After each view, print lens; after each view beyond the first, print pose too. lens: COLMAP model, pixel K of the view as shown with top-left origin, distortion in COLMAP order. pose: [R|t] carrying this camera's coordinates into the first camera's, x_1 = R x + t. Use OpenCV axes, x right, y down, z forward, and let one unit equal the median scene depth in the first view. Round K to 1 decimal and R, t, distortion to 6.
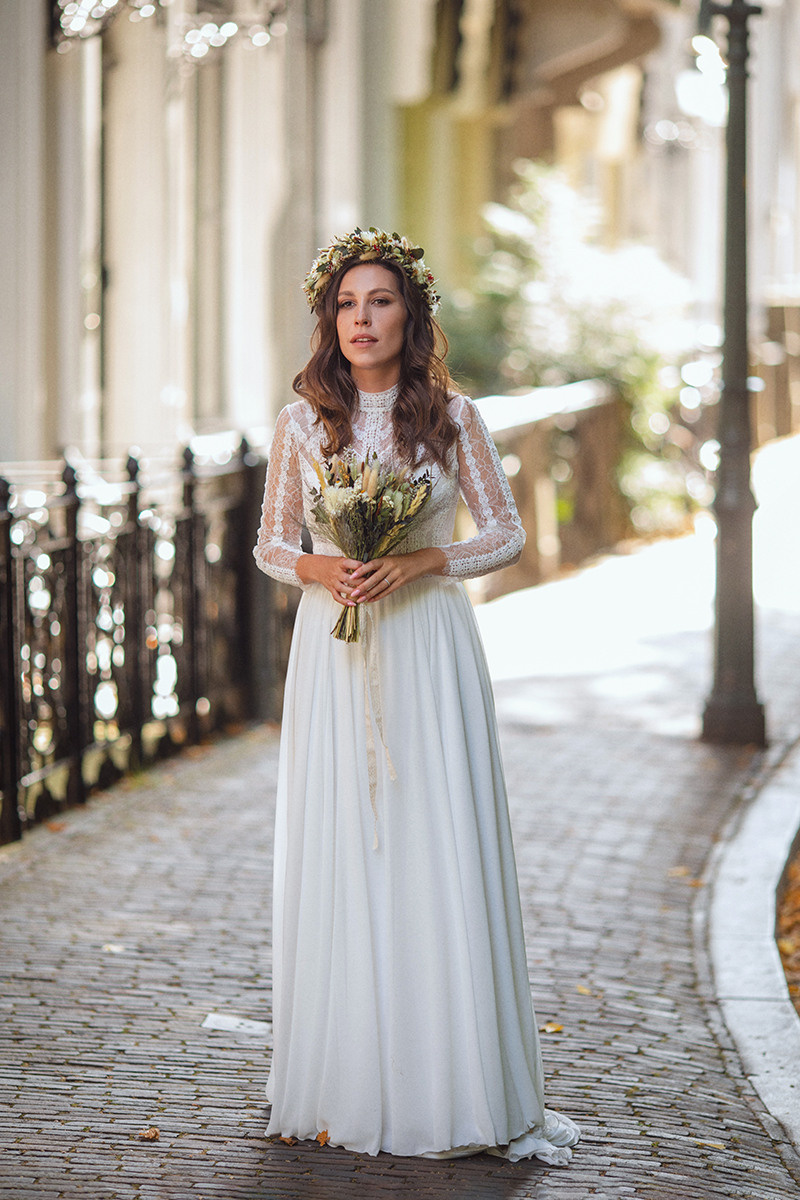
lens RADIAL K [[4236.6, 0, 400.0], [0, 4236.6, 600.0], [0, 0, 1]] dist [0.316498, 0.631980]
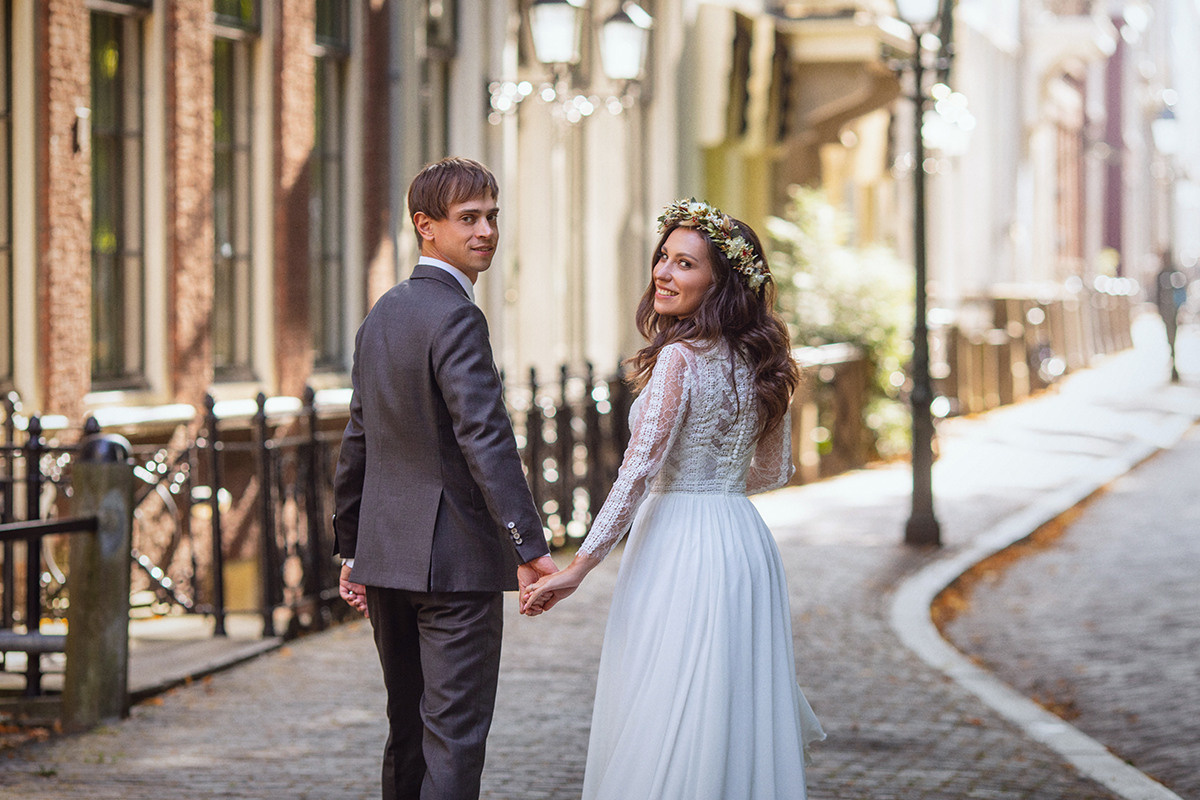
lens RADIAL K [[4394.8, 0, 600.0], [0, 4394.8, 400.0], [0, 0, 1]] dist [0.143318, -1.434761]
pose [[0.999818, -0.006304, -0.017999, -0.008484], [0.005344, 0.998584, -0.052936, 0.040226], [0.018307, 0.052830, 0.998436, -0.412314]]
